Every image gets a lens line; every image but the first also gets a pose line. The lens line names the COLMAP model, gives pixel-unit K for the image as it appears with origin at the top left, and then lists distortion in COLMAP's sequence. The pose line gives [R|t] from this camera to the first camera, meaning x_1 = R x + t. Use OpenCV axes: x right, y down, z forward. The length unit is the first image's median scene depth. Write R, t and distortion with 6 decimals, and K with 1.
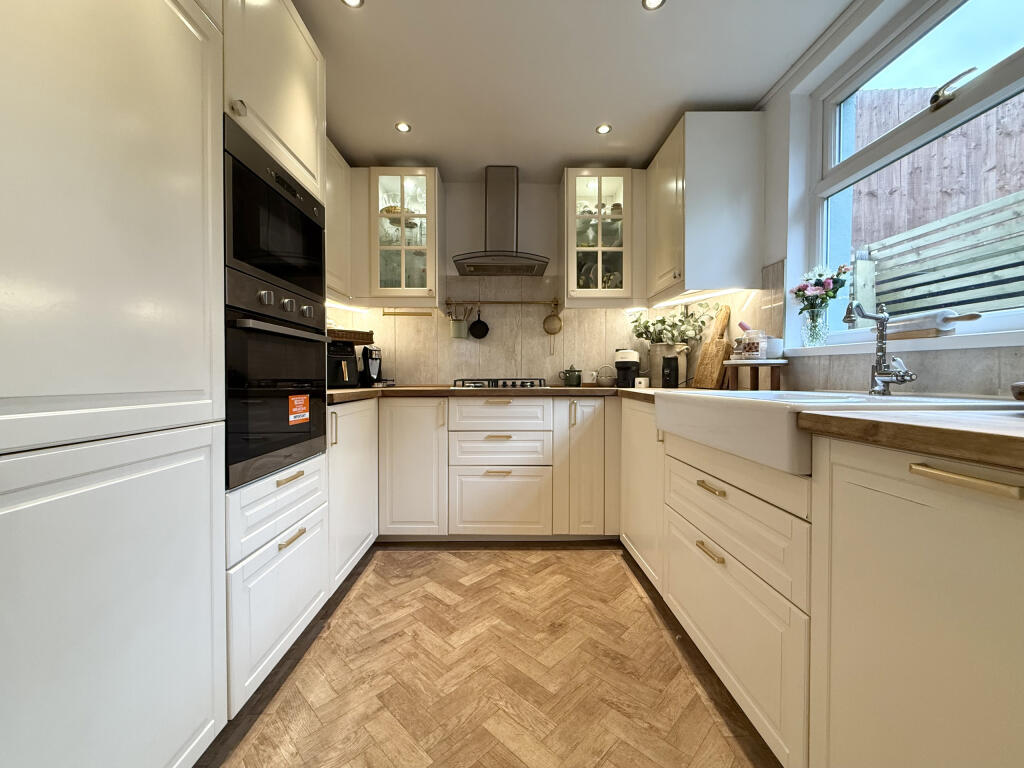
lens RADIAL K [[412.4, 0, 508.4], [0, 412.4, 383.0], [0, 0, 1]] dist [-0.000165, 0.000134]
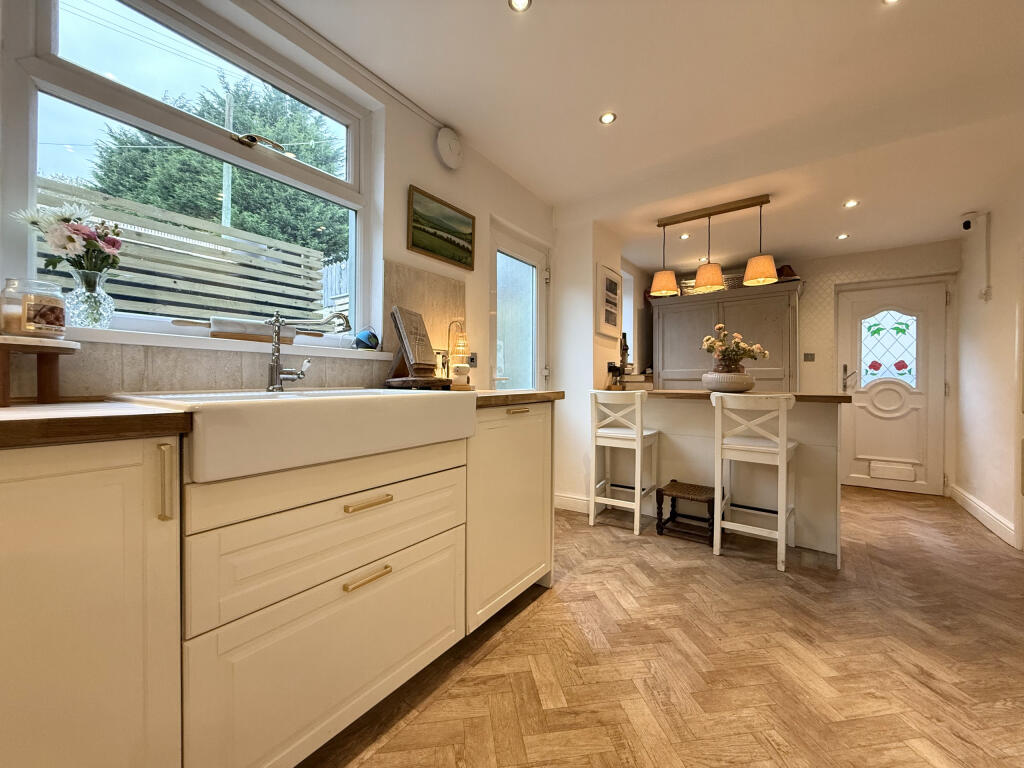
lens RADIAL K [[408.2, 0, 508.7], [0, 408.2, 383.1], [0, 0, 1]] dist [0.000596, 0.000077]
pose [[-0.805459, -0.007076, 0.592609, -0.135578], [0.008091, 0.999704, 0.022934, -0.007341], [-0.592596, 0.023267, -0.805164, 0.825162]]
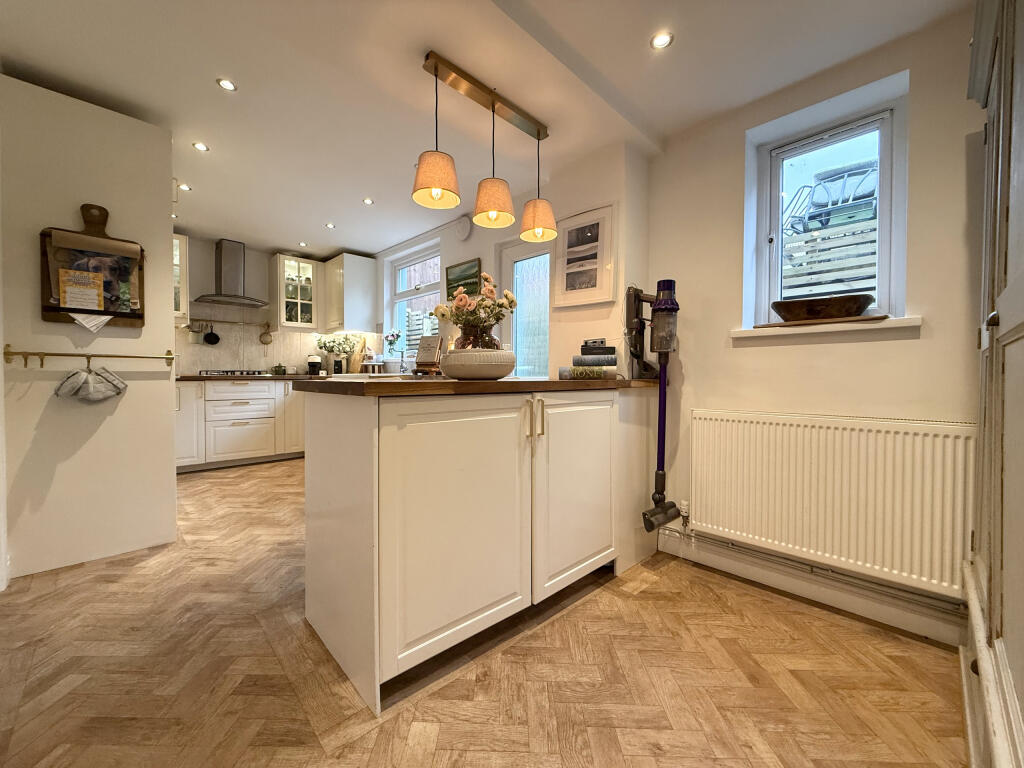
lens RADIAL K [[408.2, 0, 508.7], [0, 408.2, 383.1], [0, 0, 1]] dist [0.000596, 0.000077]
pose [[0.717566, -0.010858, 0.696406, -0.419408], [0.011241, 0.999929, 0.004008, 0.052508], [-0.696399, 0.004952, 0.717637, -1.061854]]
